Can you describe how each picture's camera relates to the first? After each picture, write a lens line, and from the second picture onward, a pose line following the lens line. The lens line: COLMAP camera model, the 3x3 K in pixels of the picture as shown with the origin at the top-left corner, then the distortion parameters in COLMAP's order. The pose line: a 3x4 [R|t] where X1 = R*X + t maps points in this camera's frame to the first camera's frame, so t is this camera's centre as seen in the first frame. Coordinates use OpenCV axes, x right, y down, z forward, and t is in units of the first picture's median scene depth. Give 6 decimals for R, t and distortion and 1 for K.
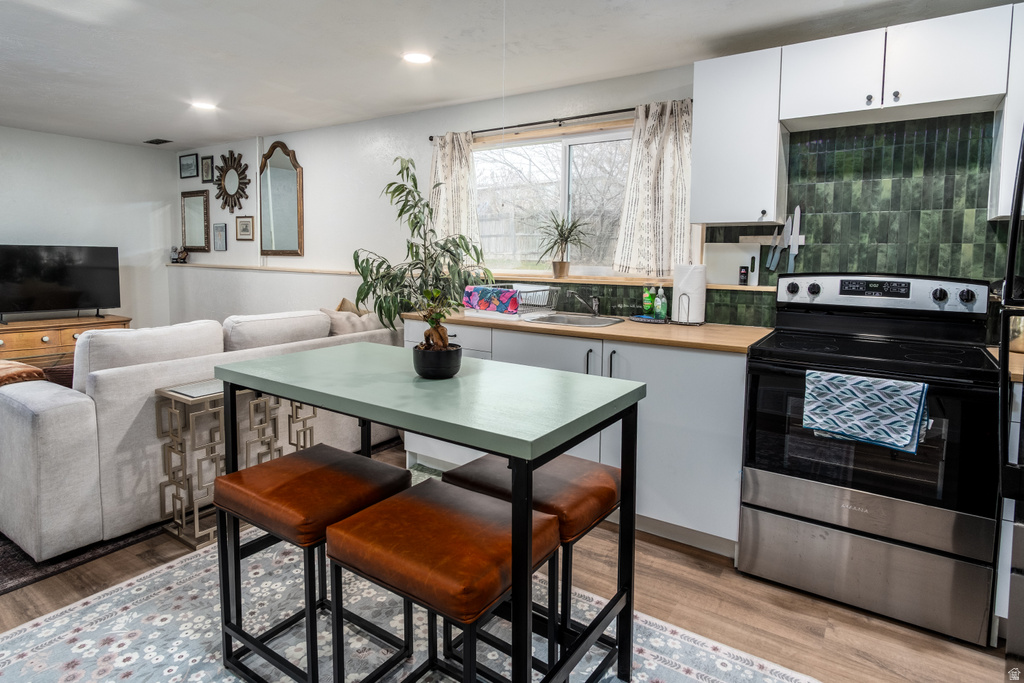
lens RADIAL K [[554.9, 0, 502.9], [0, 554.9, 304.7], [0, 0, 1]] dist [-0.003647, -0.000181]
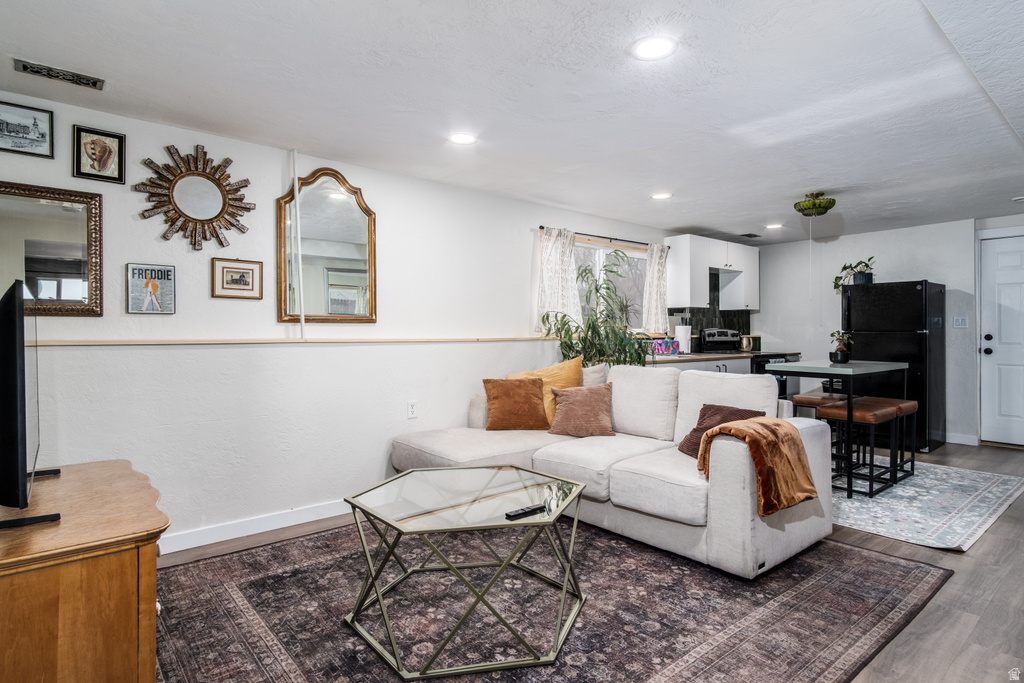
lens RADIAL K [[554.9, 0, 511.9], [0, 554.9, 336.5], [0, 0, 1]] dist [-0.003647, -0.000181]
pose [[0.278657, -0.020205, 0.960178, -1.153658], [0.091360, 0.995802, -0.005560, -0.049389], [-0.956035, 0.089271, 0.279333, 0.635462]]
